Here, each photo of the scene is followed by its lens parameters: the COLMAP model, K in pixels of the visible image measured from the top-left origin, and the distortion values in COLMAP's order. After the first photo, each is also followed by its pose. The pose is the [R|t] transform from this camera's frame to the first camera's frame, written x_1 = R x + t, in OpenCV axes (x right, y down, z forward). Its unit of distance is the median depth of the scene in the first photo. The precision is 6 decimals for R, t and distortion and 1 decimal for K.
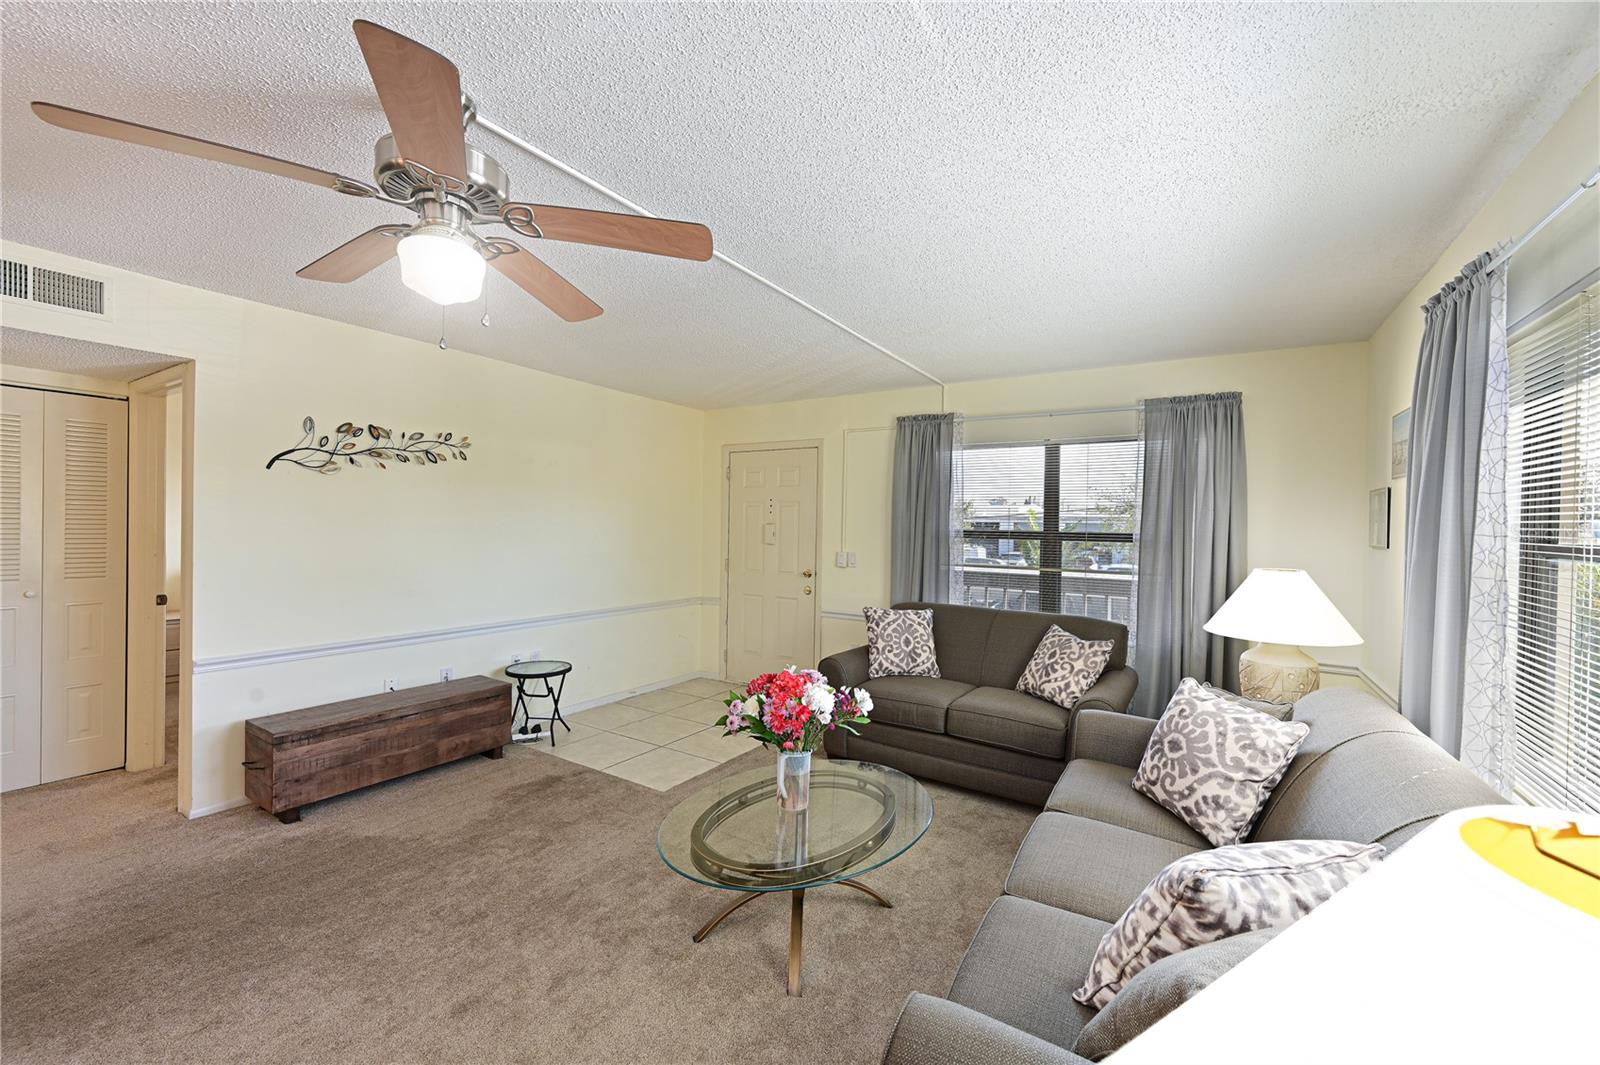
lens RADIAL K [[634.0, 0, 782.7], [0, 634.0, 531.9], [0, 0, 1]] dist [-0.000016, 0.000014]
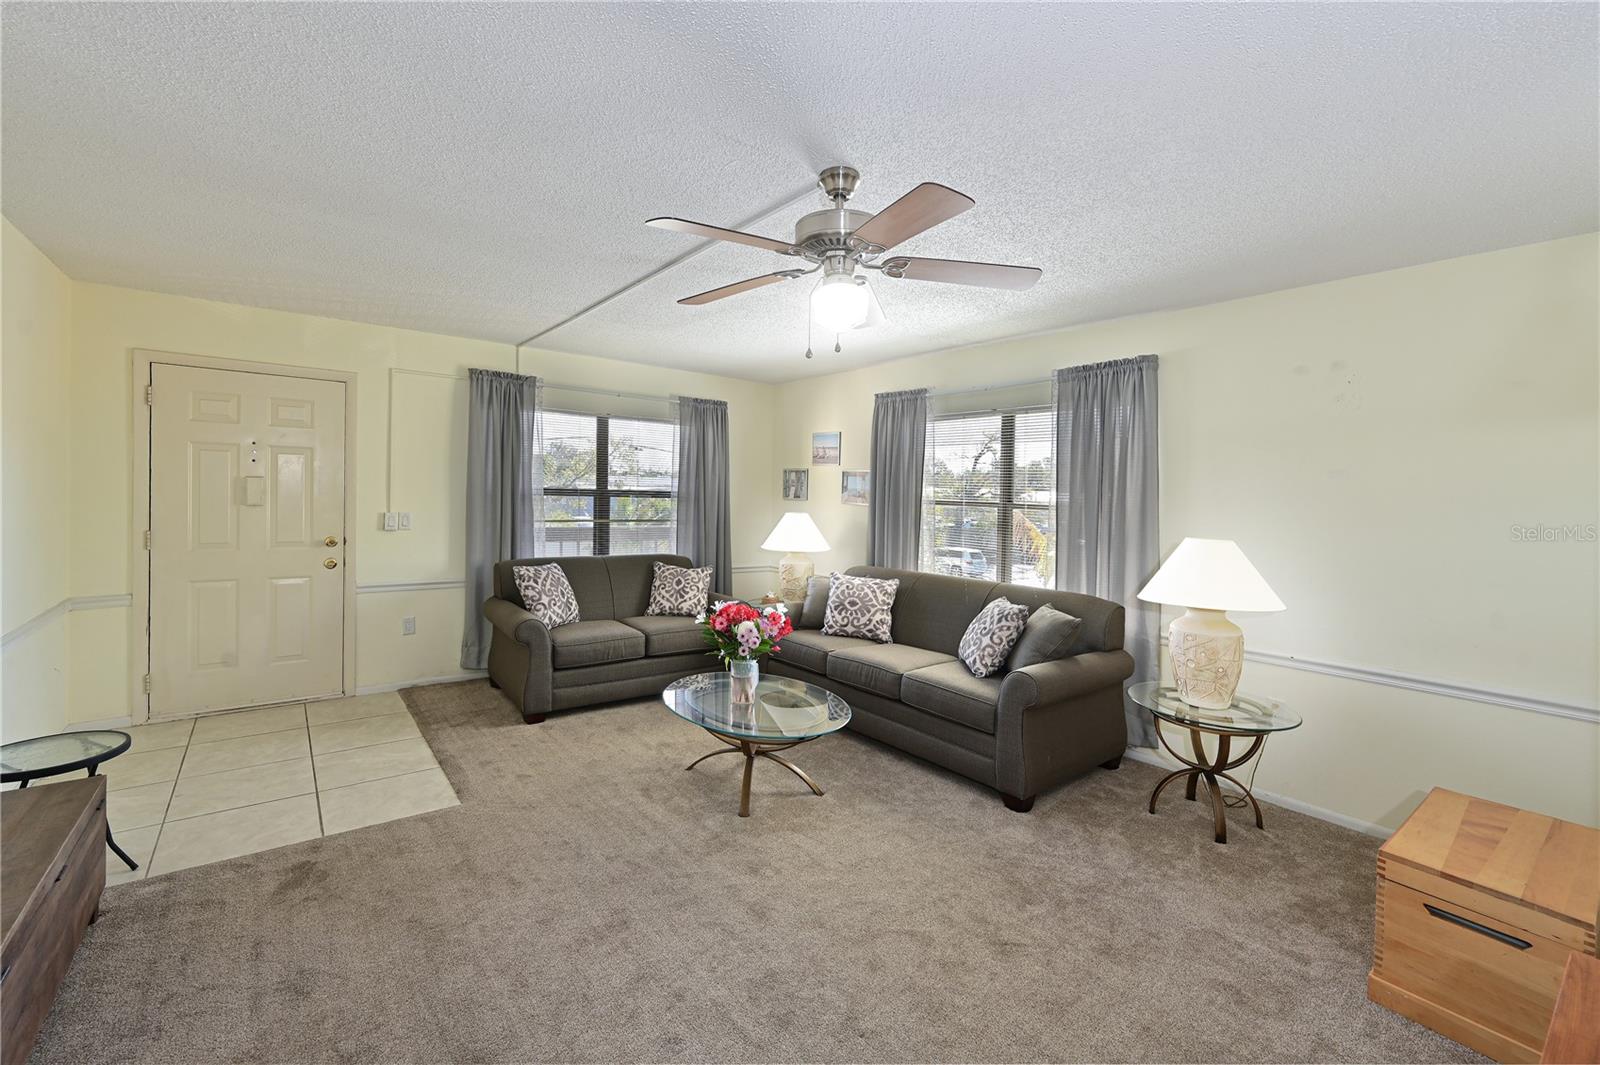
lens RADIAL K [[672.9, 0, 796.6], [0, 672.9, 502.7], [0, 0, 1]] dist [-0.001994, -0.000208]
pose [[0.336771, -0.019859, 0.941377, -0.669097], [-0.011616, 0.999614, 0.025243, -0.012295], [-0.941515, -0.019436, 0.336410, 0.224494]]
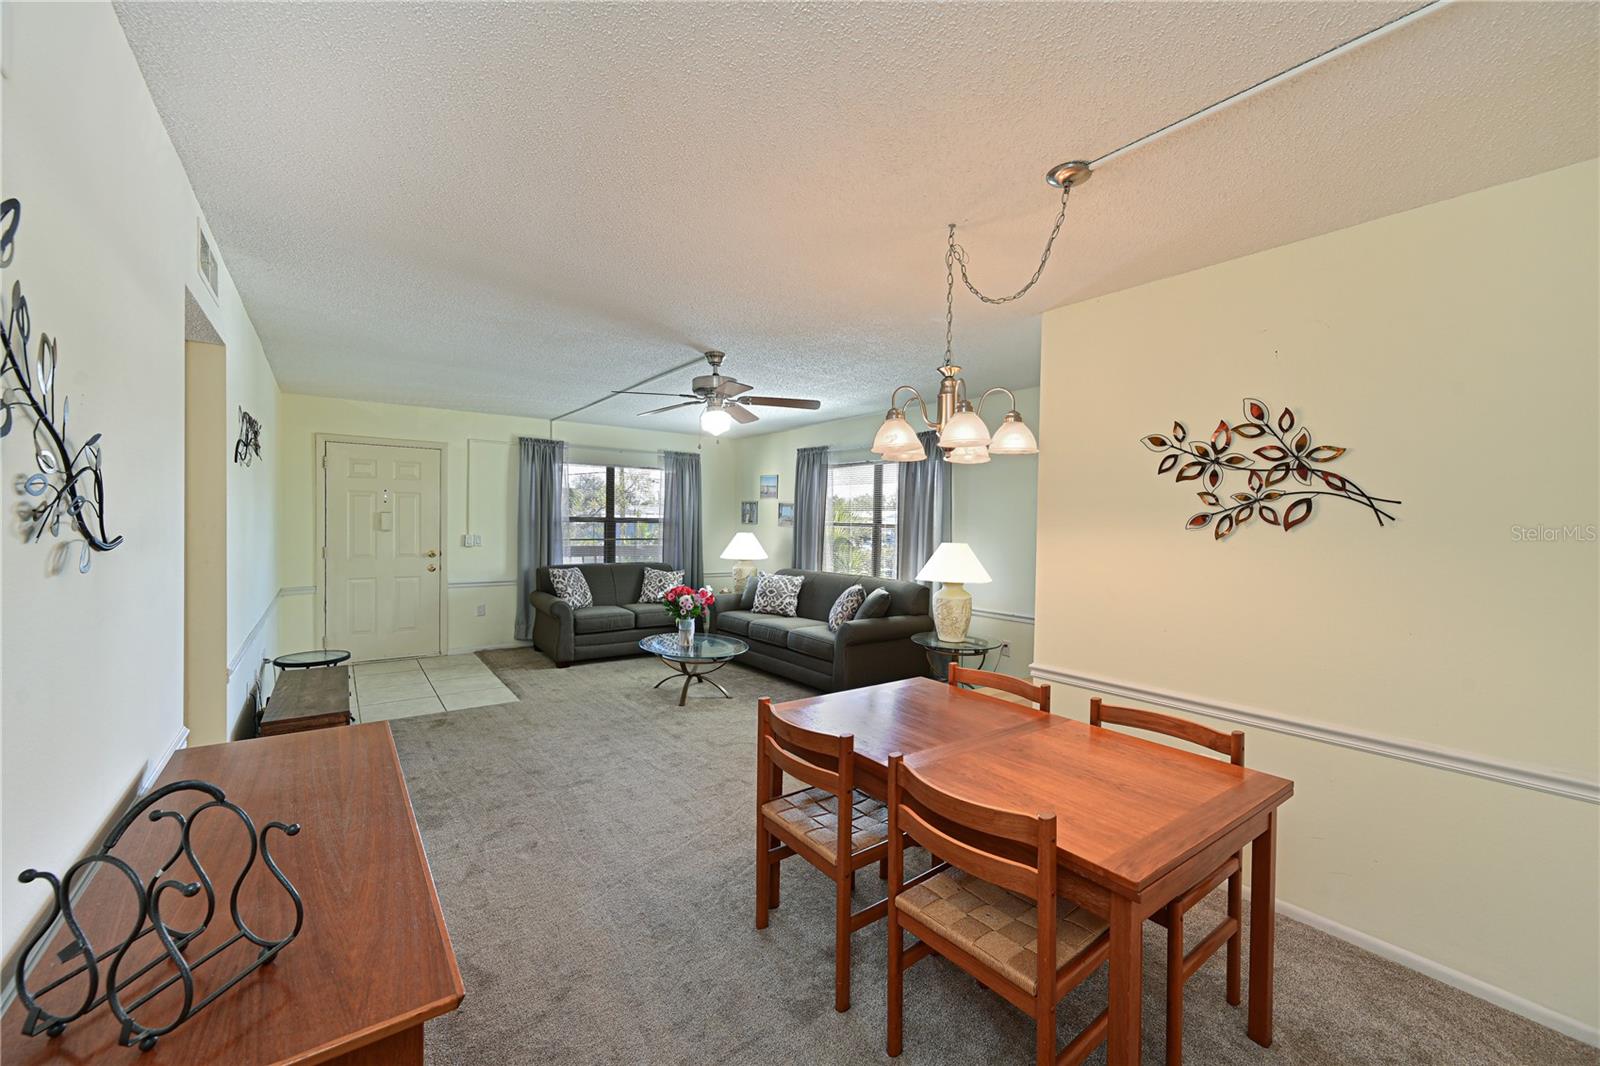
lens RADIAL K [[630.9, 0, 781.5], [0, 630.9, 517.1], [0, 0, 1]] dist [0.000113, -0.000009]
pose [[0.375999, -0.007294, 0.926591, -0.999042], [-0.000155, 0.999969, 0.007934, -0.016343], [-0.926620, -0.003127, 0.375986, -0.071204]]
